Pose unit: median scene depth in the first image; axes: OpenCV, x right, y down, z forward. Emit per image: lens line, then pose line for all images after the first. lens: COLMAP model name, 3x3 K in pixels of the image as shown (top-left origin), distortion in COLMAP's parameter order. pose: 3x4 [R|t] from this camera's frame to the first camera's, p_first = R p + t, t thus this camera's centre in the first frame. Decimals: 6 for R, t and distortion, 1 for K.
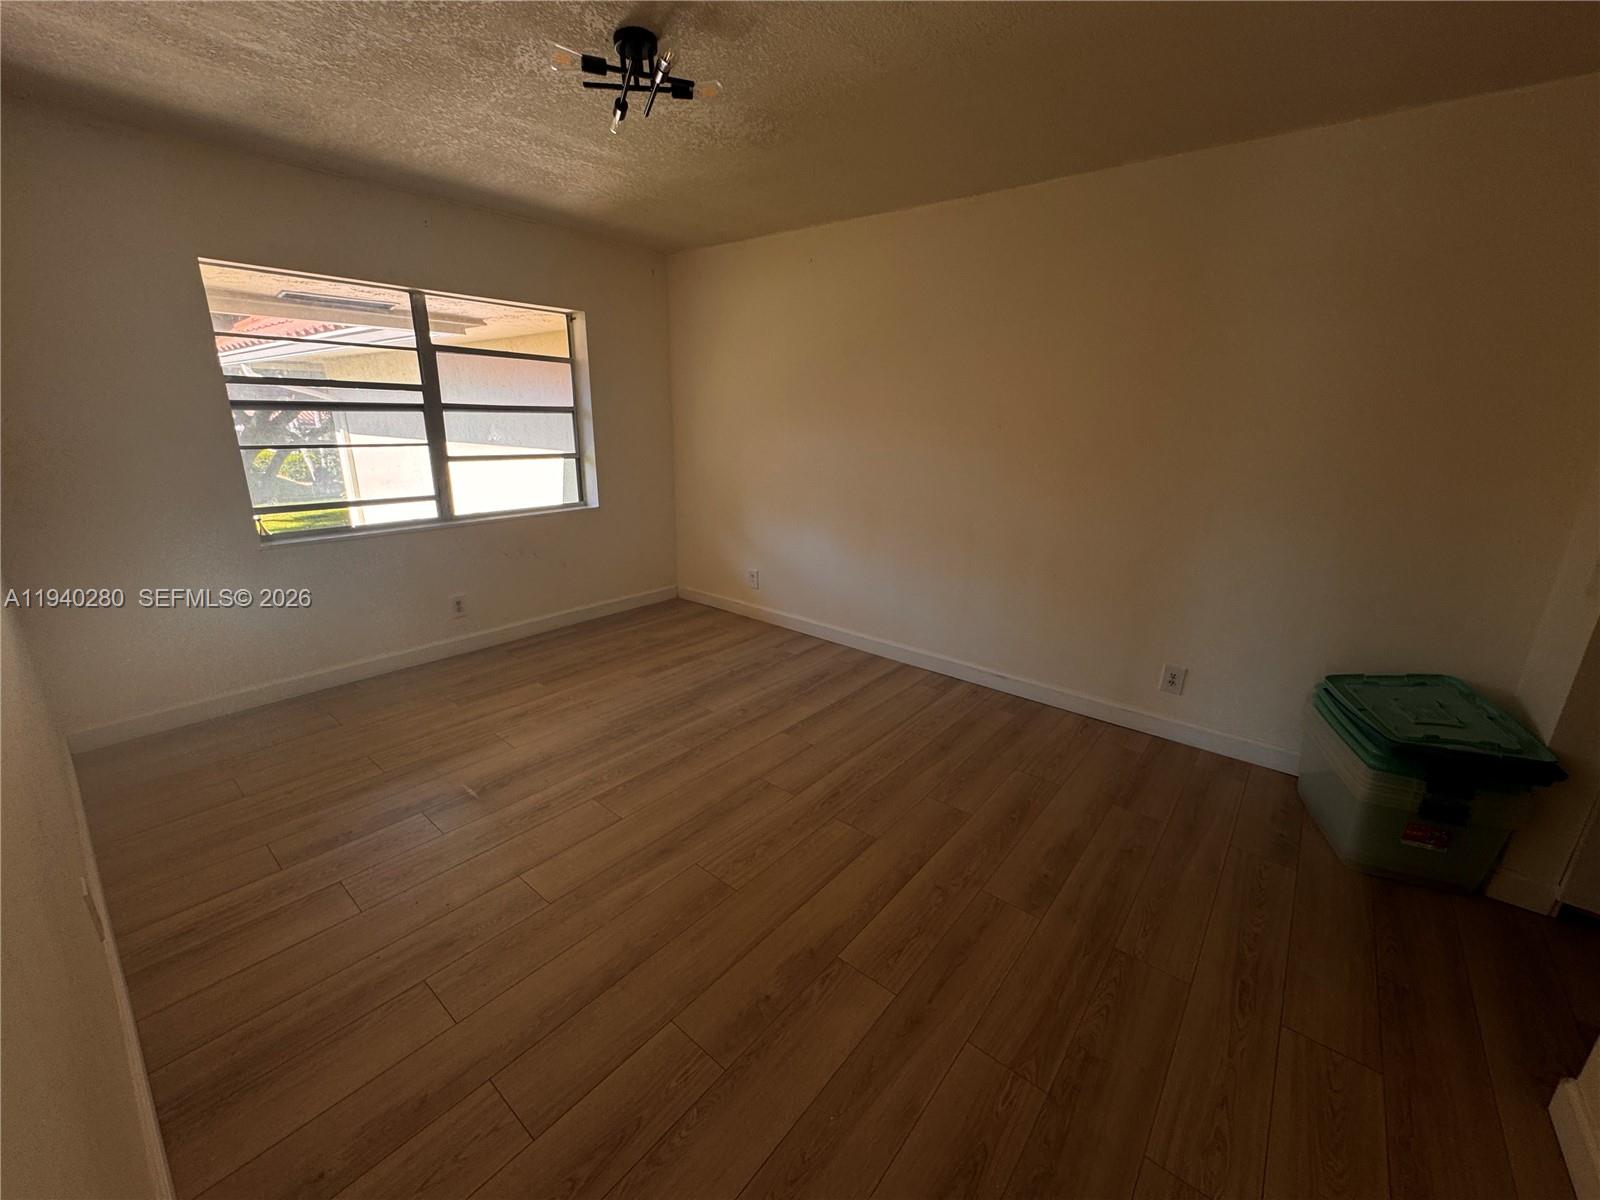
lens RADIAL K [[638.9, 0, 802.1], [0, 638.9, 600.2], [0, 0, 1]] dist [-0.003680, 0.000190]
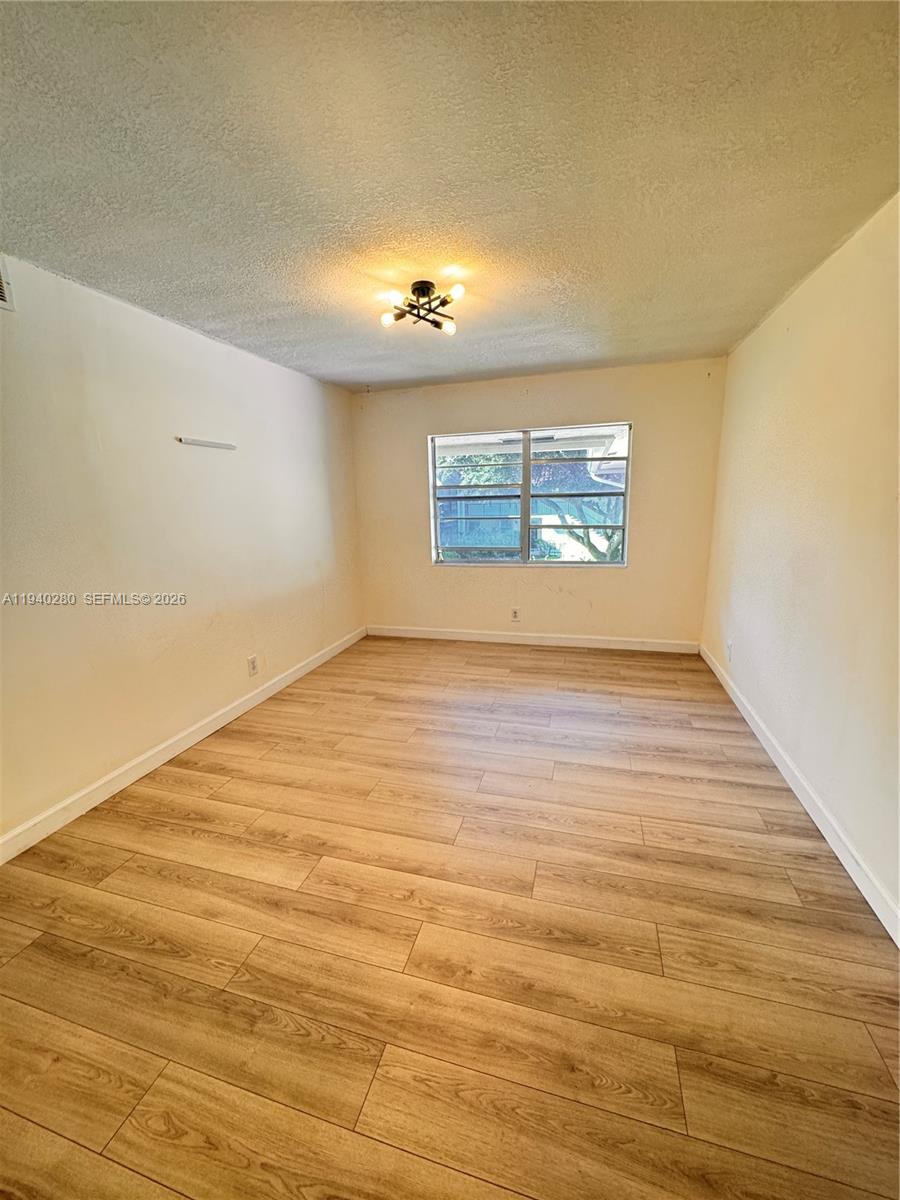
lens RADIAL K [[479.2, 0, 450.2], [0, 479.2, 601.2], [0, 0, 1]] dist [-0.003680, 0.000190]
pose [[0.390425, 0.164161, -0.905881, 0.605923], [-0.224058, 0.971331, 0.079455, -0.100271], [0.892954, 0.171949, 0.416013, 0.383276]]
